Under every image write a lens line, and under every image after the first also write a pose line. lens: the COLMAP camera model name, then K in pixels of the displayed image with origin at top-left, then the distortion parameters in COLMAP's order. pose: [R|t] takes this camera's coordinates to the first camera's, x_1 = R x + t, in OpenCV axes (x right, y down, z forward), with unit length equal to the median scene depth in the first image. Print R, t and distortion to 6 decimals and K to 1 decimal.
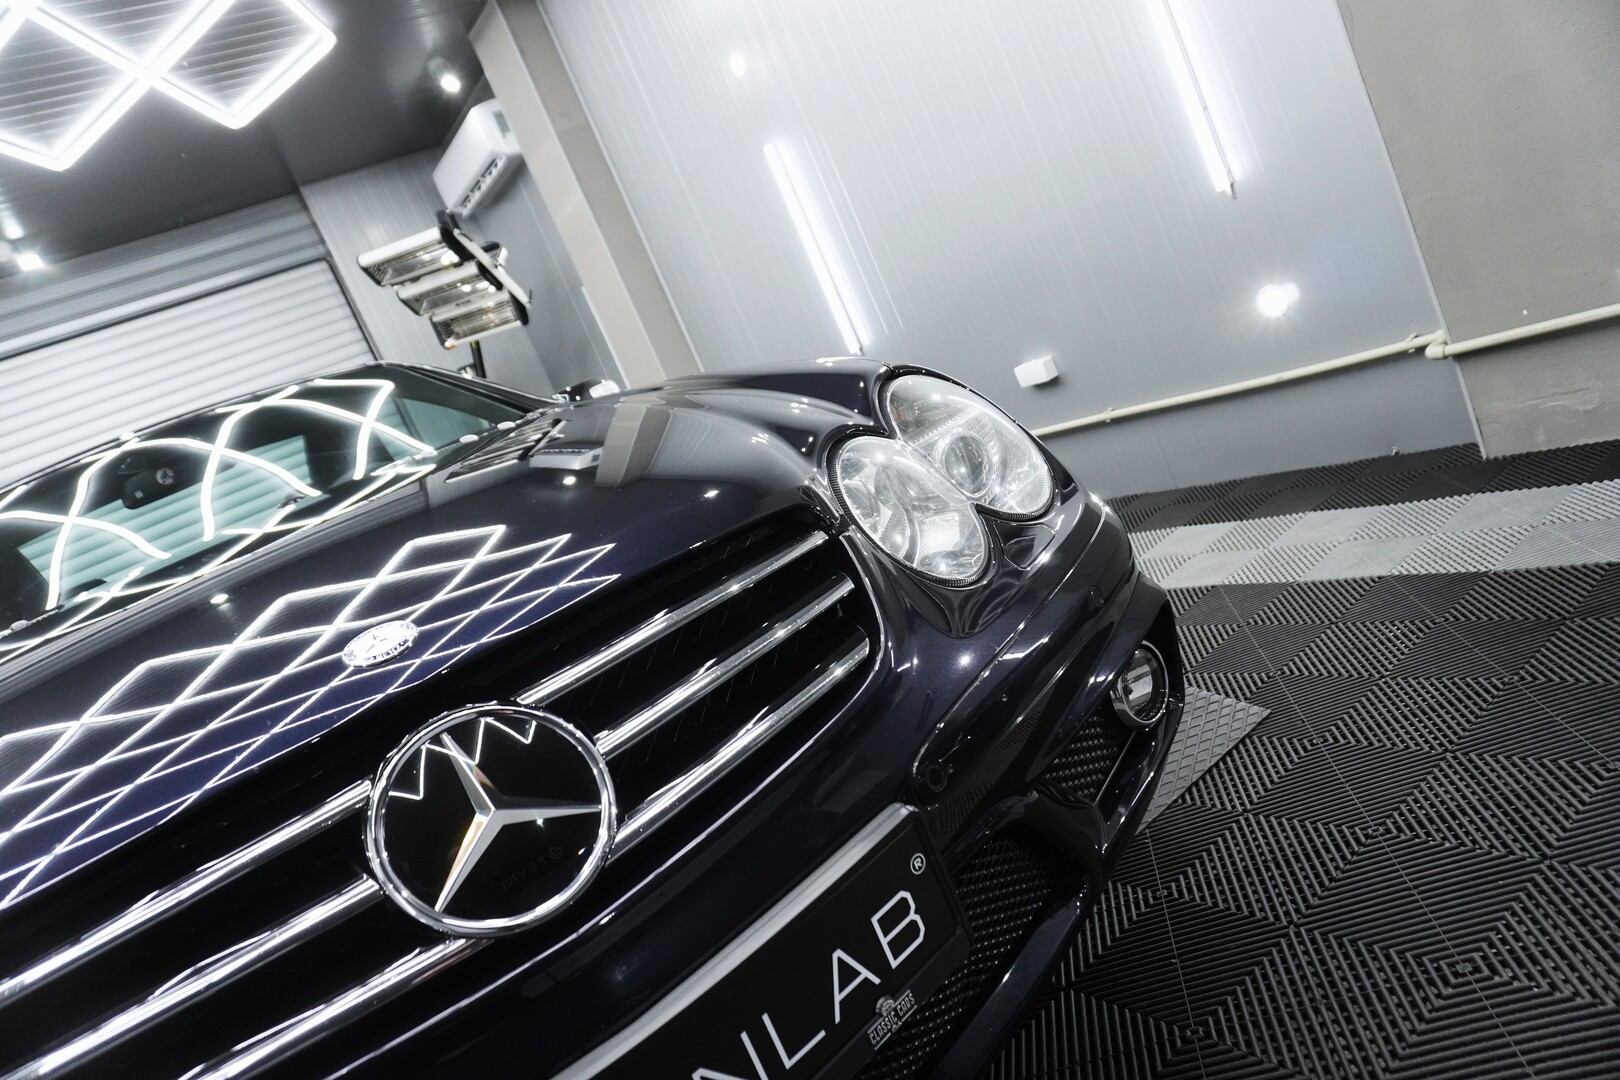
lens RADIAL K [[1095.2, 0, 810.0], [0, 1095.2, 540.0], [0, 0, 1]] dist [-0.002175, 0.000360]
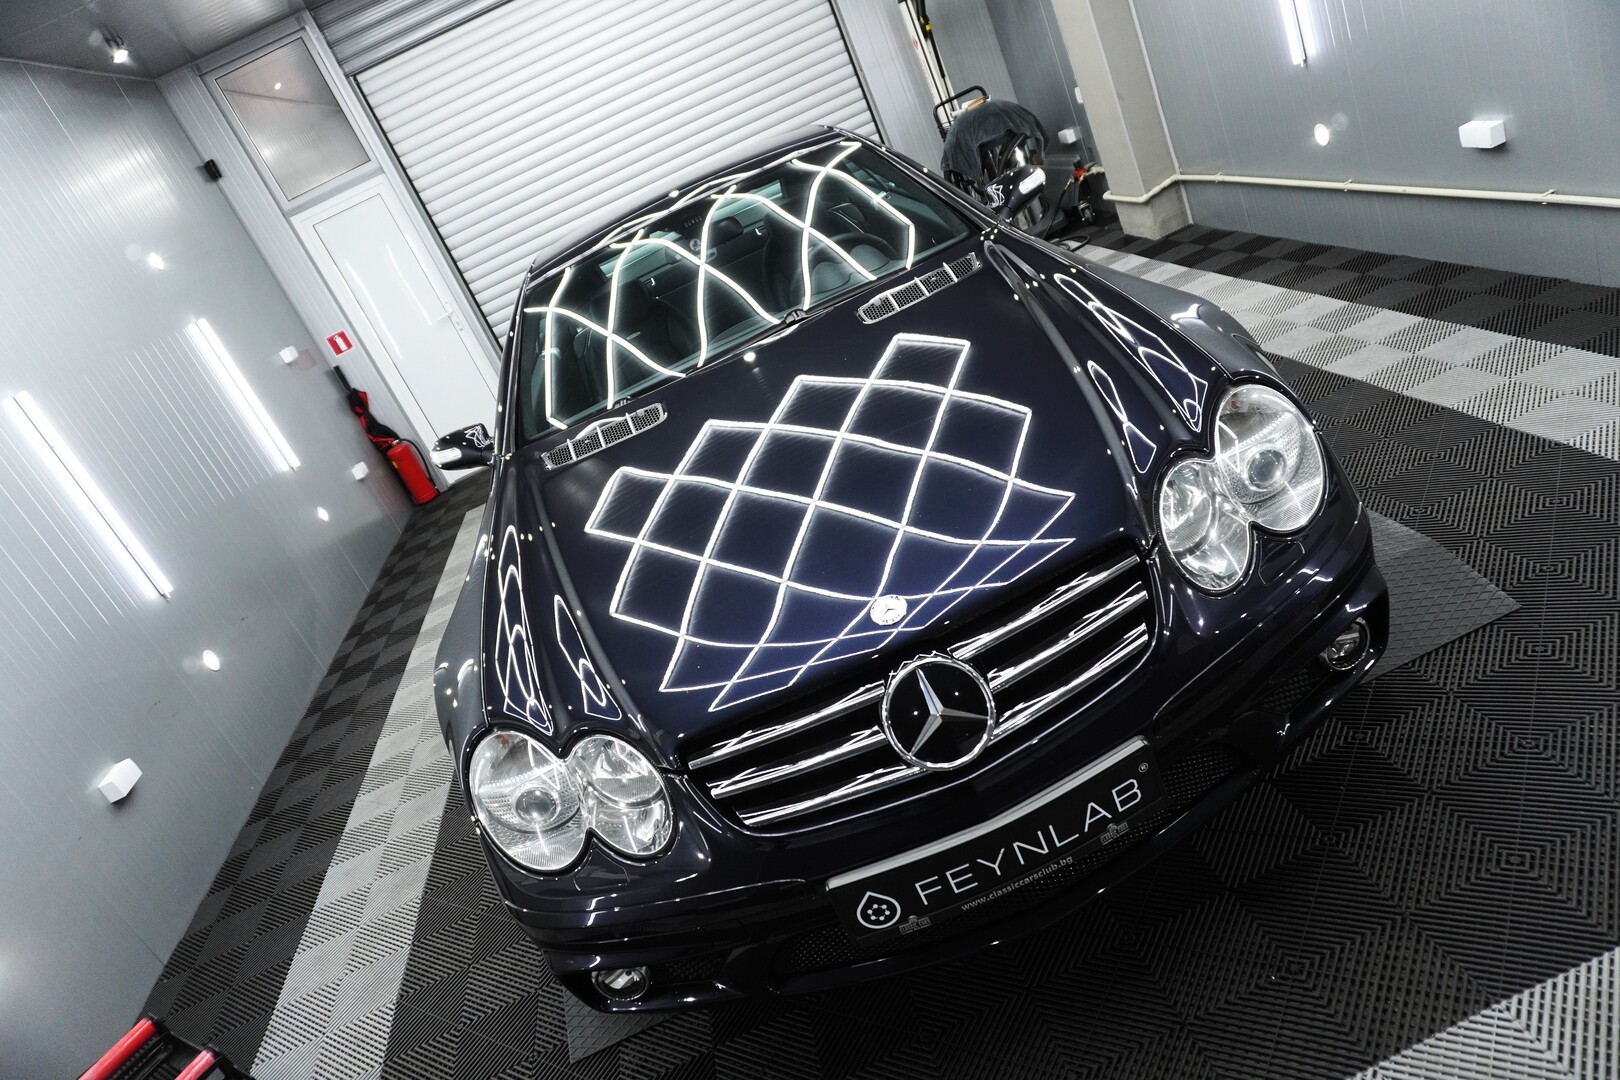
lens RADIAL K [[1070.9, 0, 810.0], [0, 1070.9, 540.0], [0, 0, 1]] dist [0.007310, -0.000503]
pose [[0.931829, 0.180905, -0.314592, 0.073908], [-0.040305, 0.913117, 0.405700, -0.846258], [0.360653, -0.365364, 0.858160, -0.725185]]
